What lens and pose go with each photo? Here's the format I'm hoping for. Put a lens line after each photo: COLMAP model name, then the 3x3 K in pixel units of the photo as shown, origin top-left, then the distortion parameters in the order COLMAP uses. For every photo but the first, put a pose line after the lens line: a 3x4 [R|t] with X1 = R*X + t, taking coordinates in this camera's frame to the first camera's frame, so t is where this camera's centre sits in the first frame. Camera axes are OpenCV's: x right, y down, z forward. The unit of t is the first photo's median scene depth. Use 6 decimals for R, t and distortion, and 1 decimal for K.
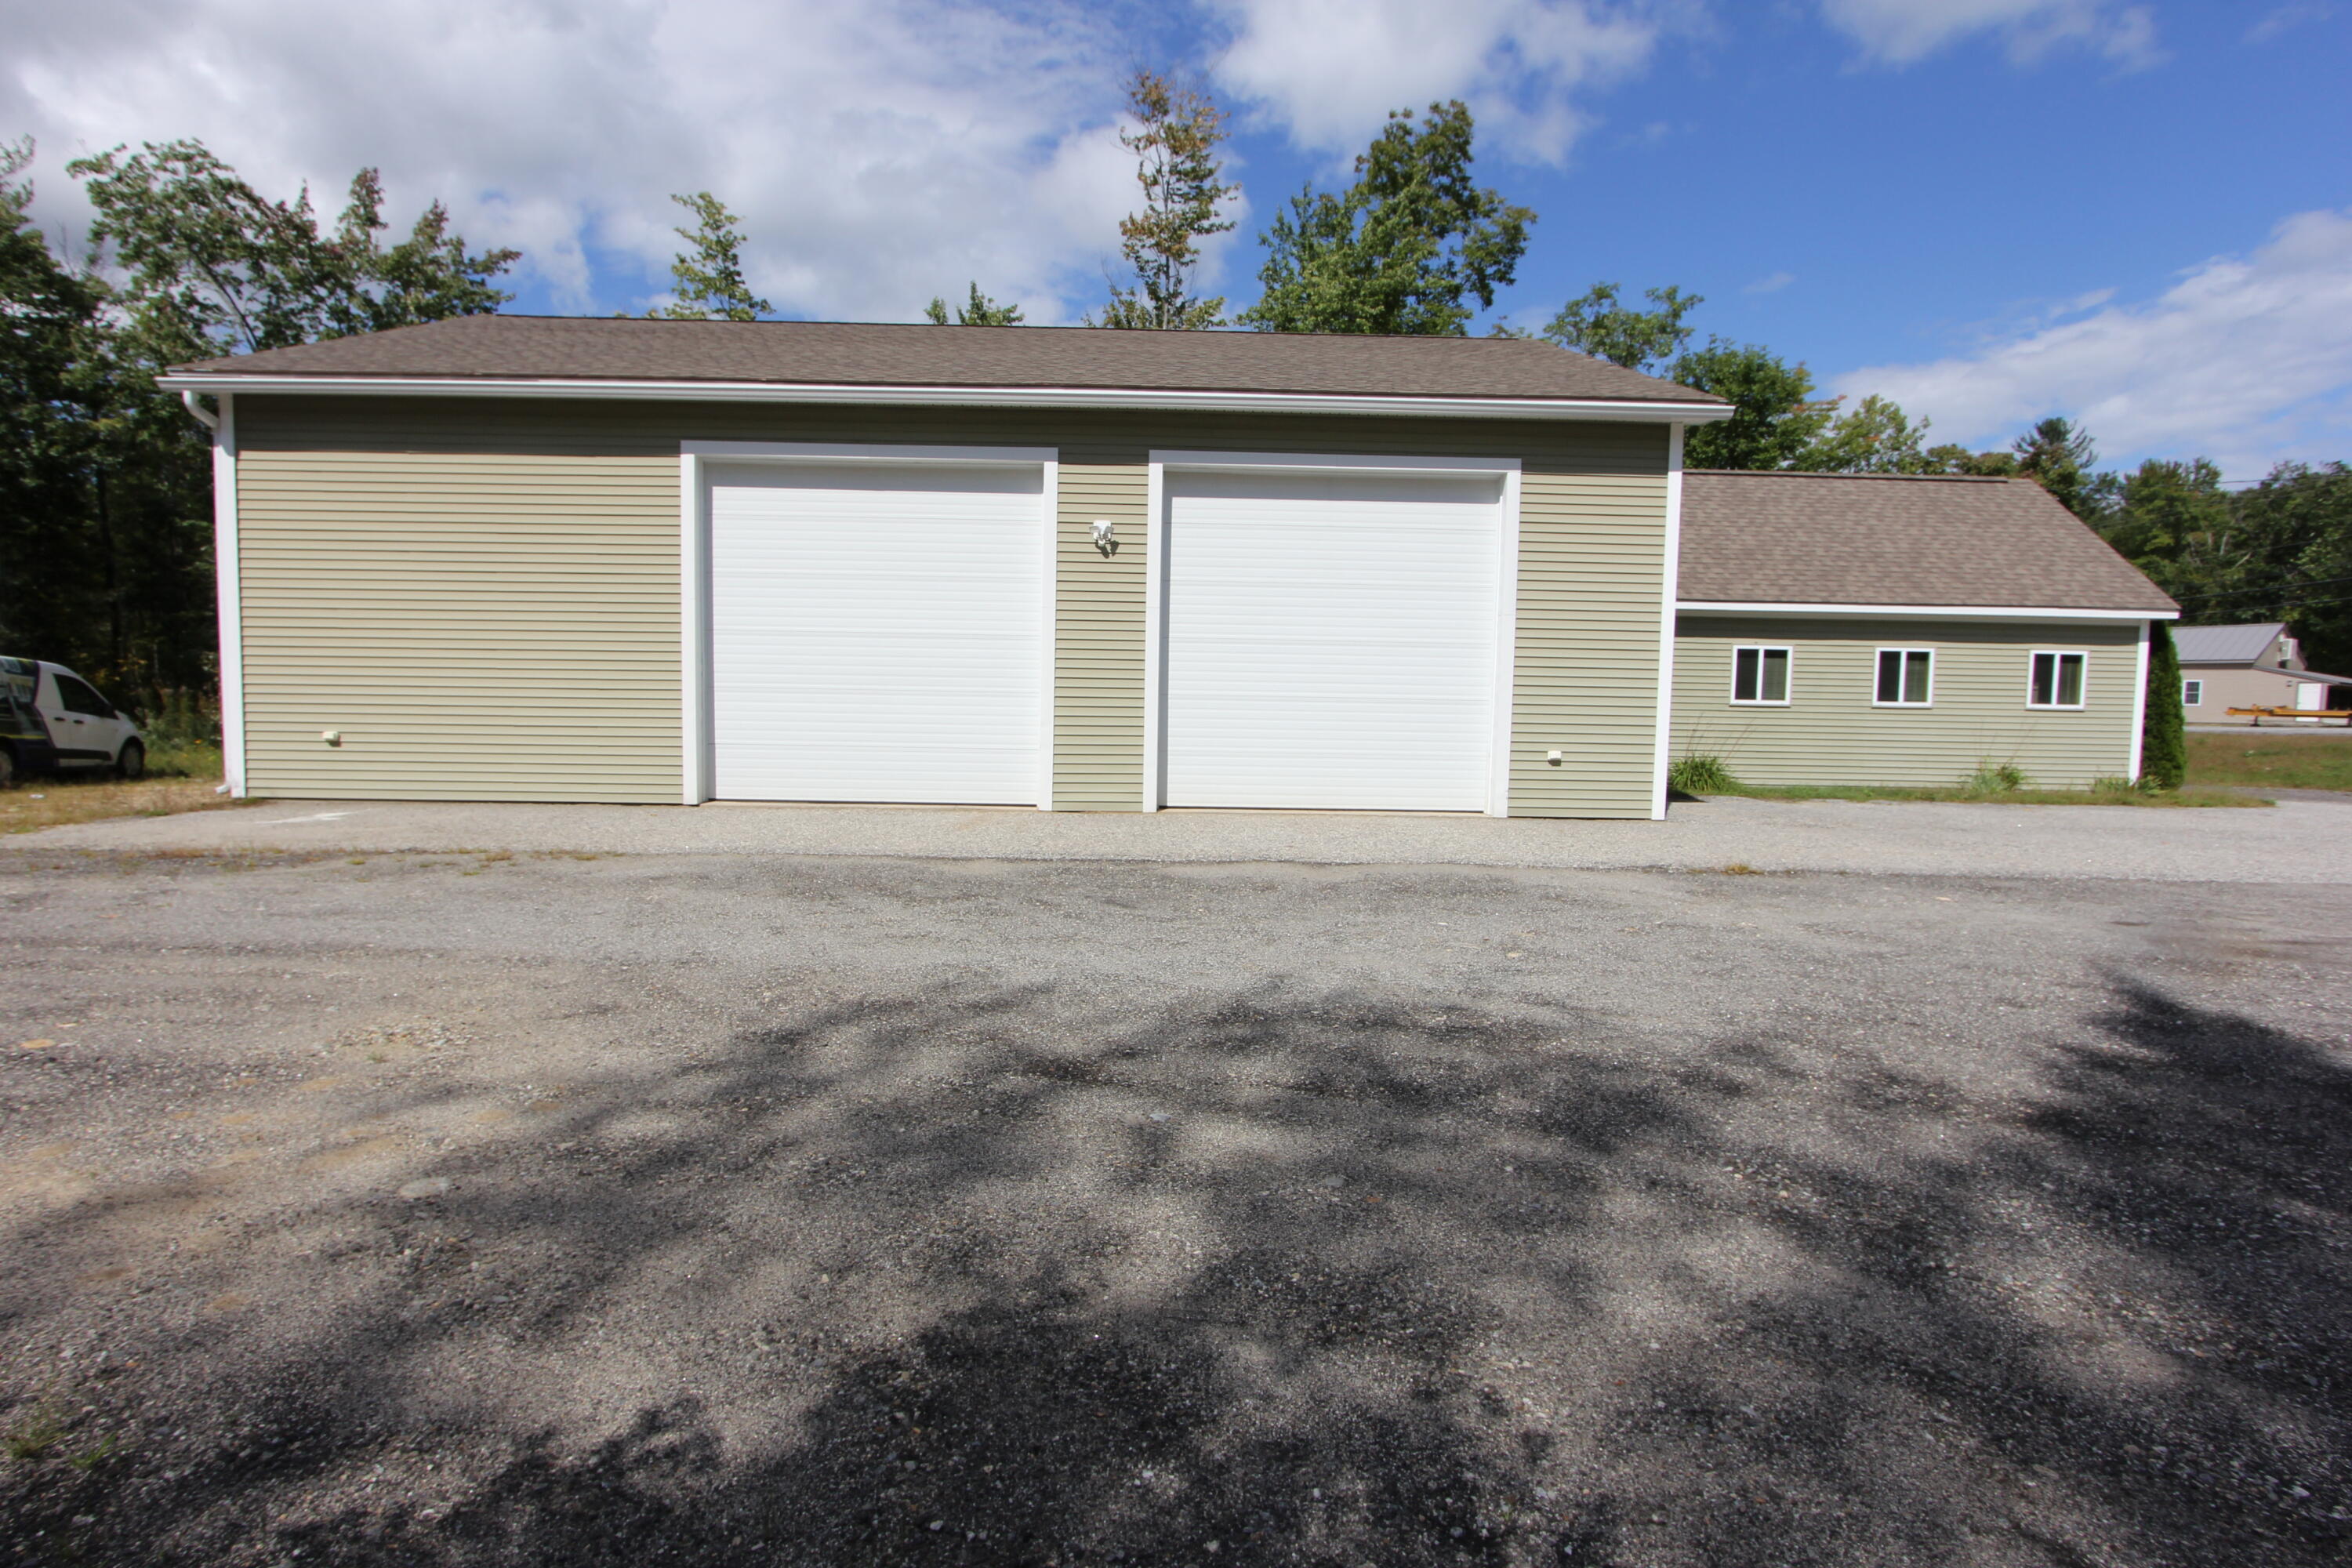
lens RADIAL K [[1084.4, 0, 1140.1], [0, 1084.4, 828.3], [0, 0, 1]] dist [-0.021386, 0.003548]
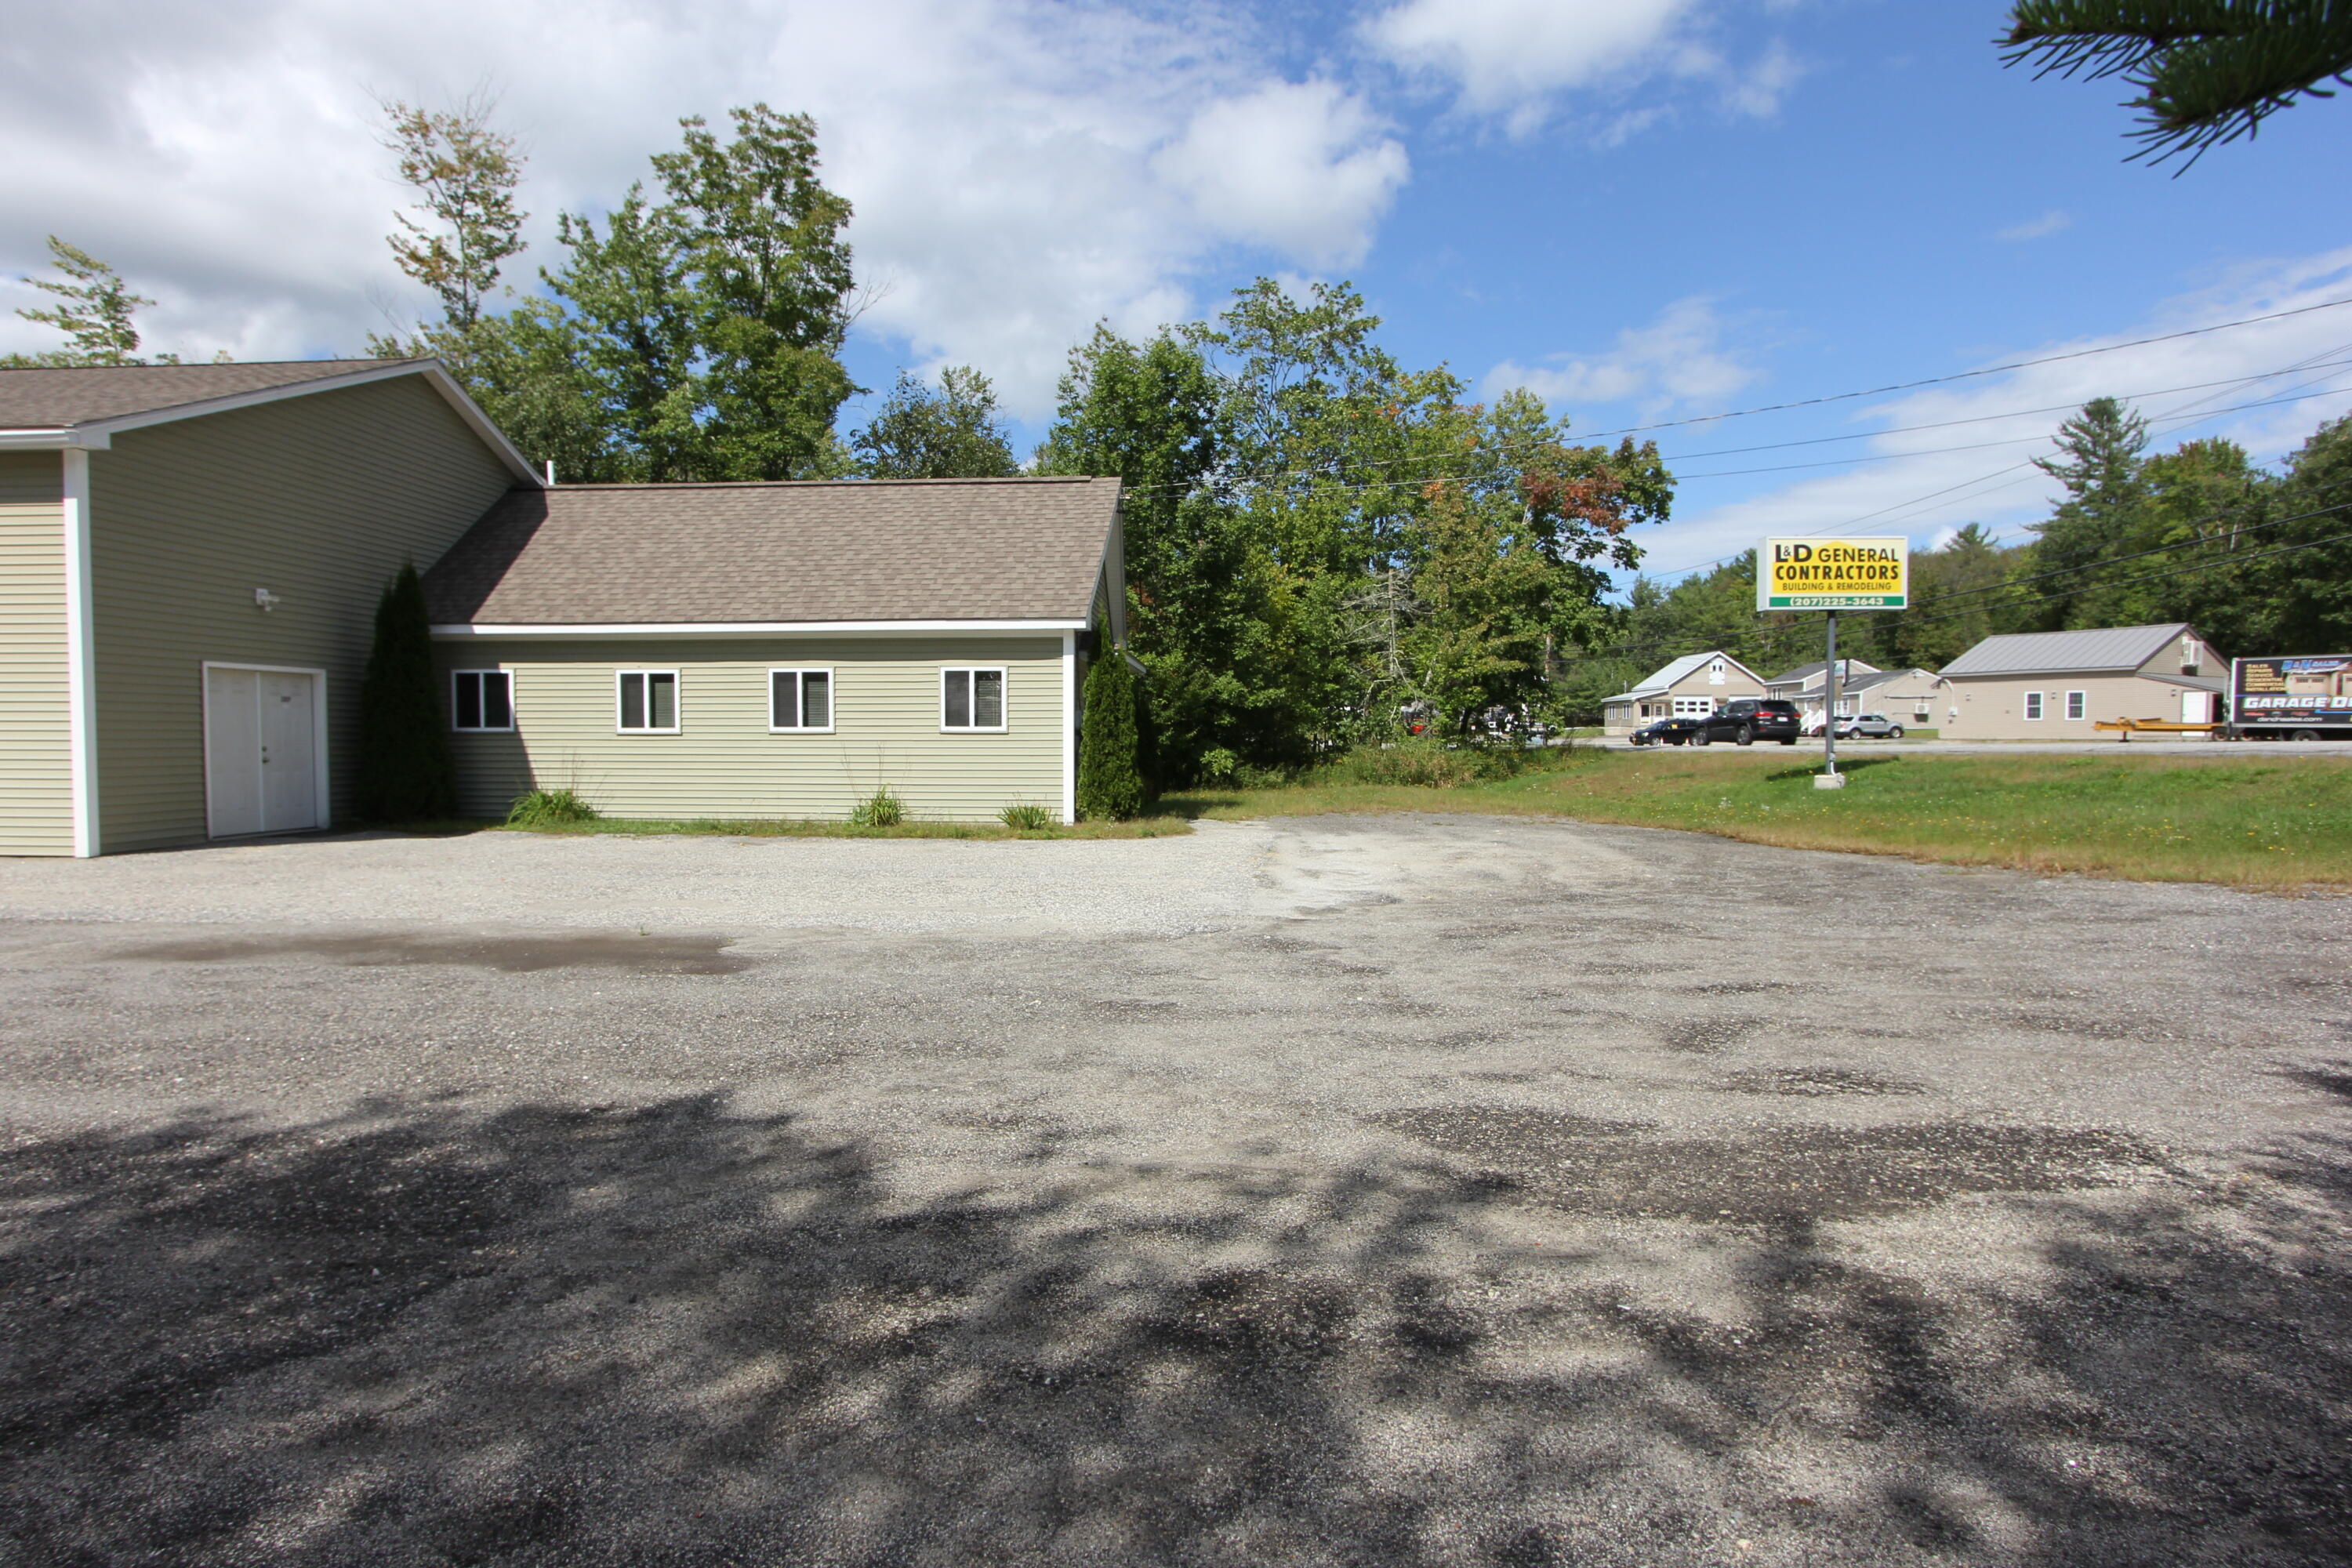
lens RADIAL K [[1187.2, 0, 1119.9], [0, 1187.2, 778.3], [0, 0, 1]] dist [-0.011233, 0.003065]
pose [[0.997351, -0.014319, -0.071312, 1.054113], [0.008407, 0.996553, -0.082529, 0.010830], [0.072248, 0.081711, 0.994034, 0.023107]]
